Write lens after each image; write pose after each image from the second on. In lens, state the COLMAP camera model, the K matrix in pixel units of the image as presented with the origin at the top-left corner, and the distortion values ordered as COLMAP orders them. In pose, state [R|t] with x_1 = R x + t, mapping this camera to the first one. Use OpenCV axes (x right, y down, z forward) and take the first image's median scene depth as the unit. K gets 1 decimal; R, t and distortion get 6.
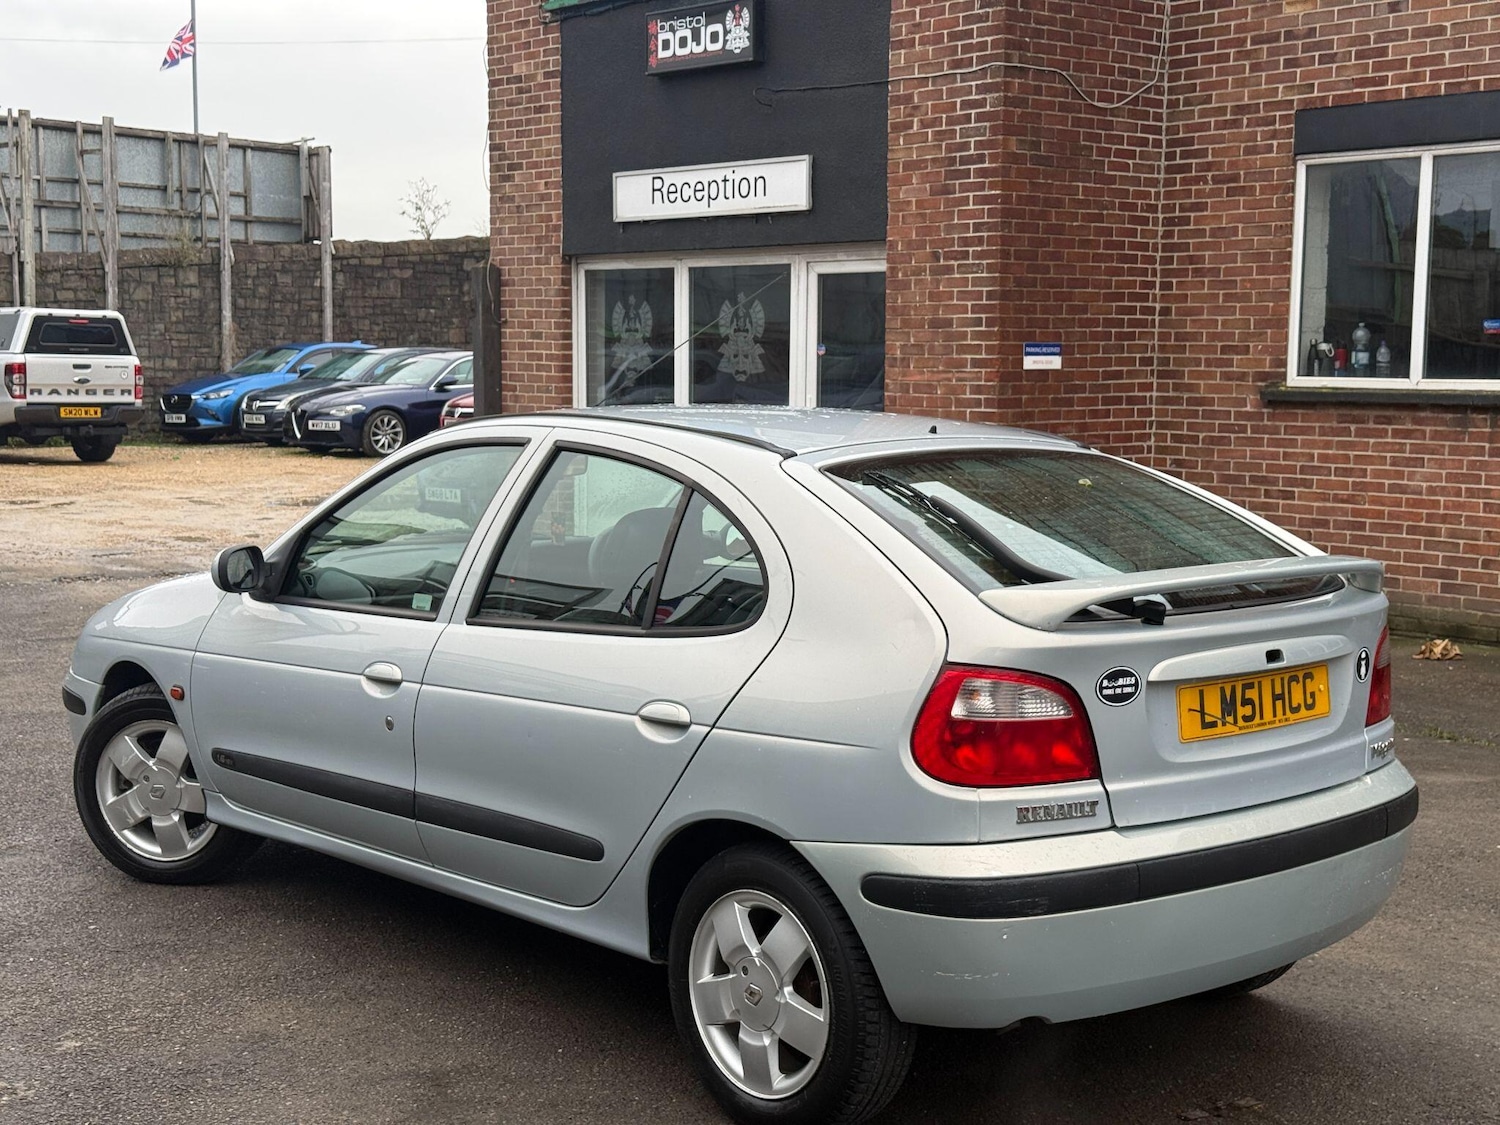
lens RADIAL K [[2090.8, 0, 732.3], [0, 2090.8, 557.7], [0, 0, 1]] dist [0.116386, 0.000000]
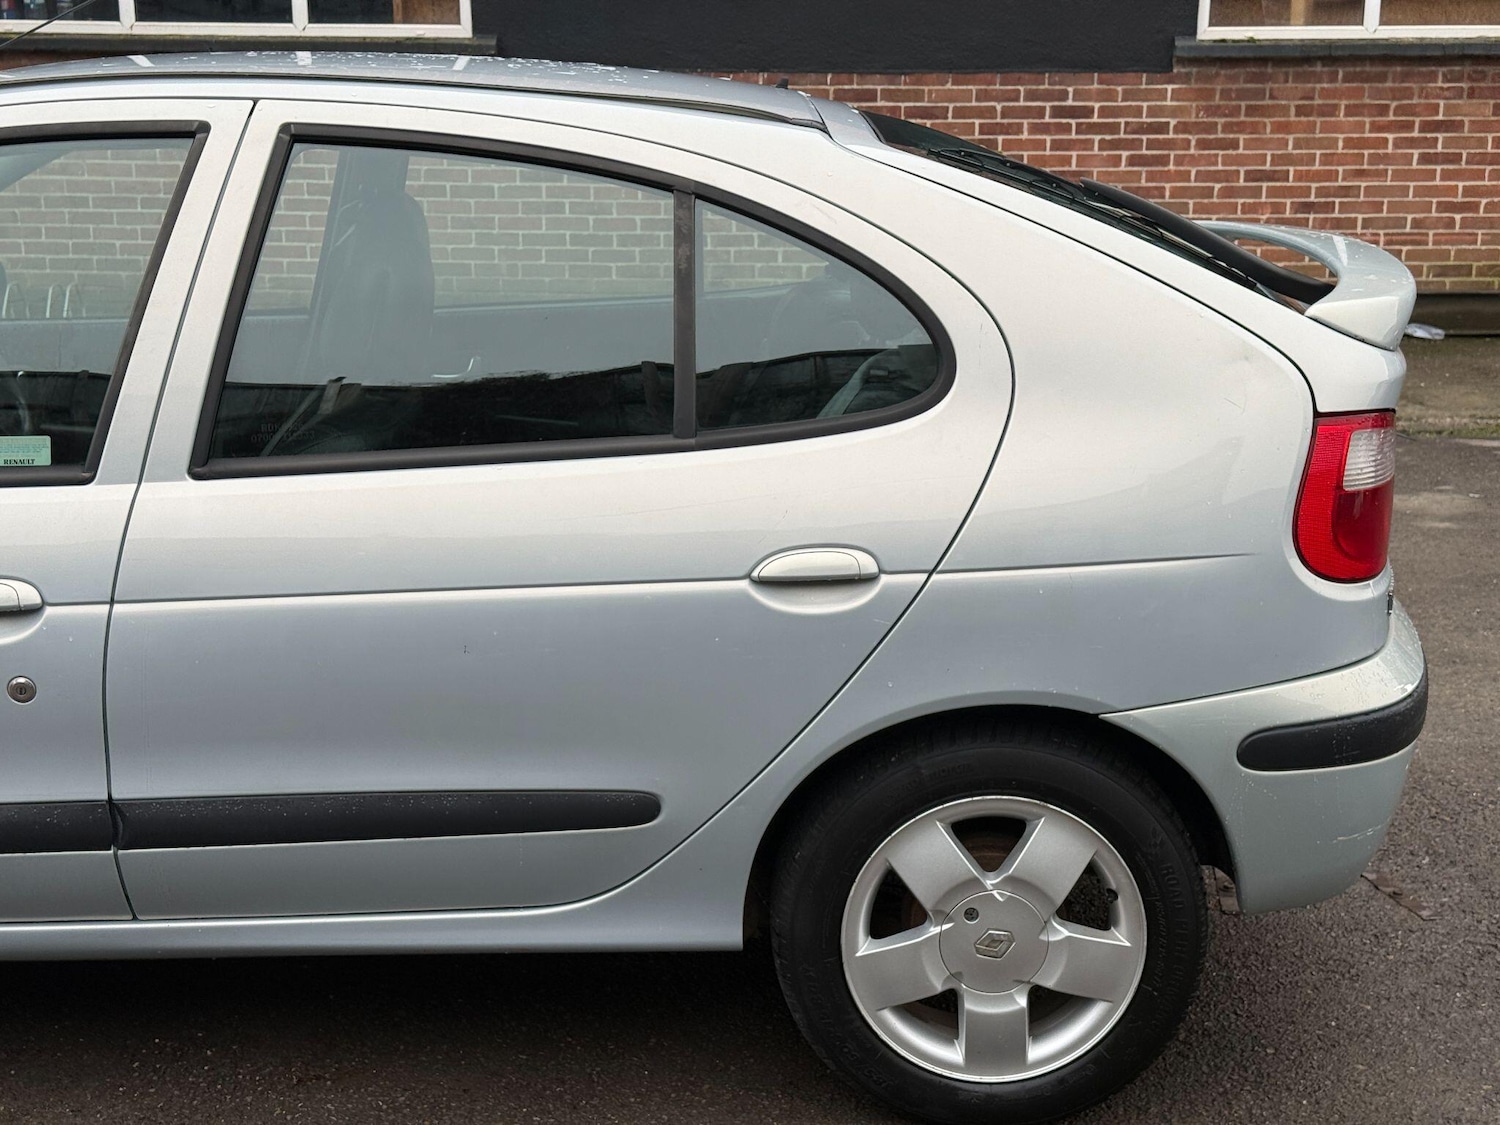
lens RADIAL K [[2090.8, 0, 757.6], [0, 2090.8, 582.7], [0, 0, 1]] dist [0.116386, 0.000000]
pose [[0.652846, -0.201643, 0.730159, -0.186908], [0.074555, 0.976343, 0.202969, -0.018010], [-0.753813, -0.078070, 0.652435, 0.227844]]
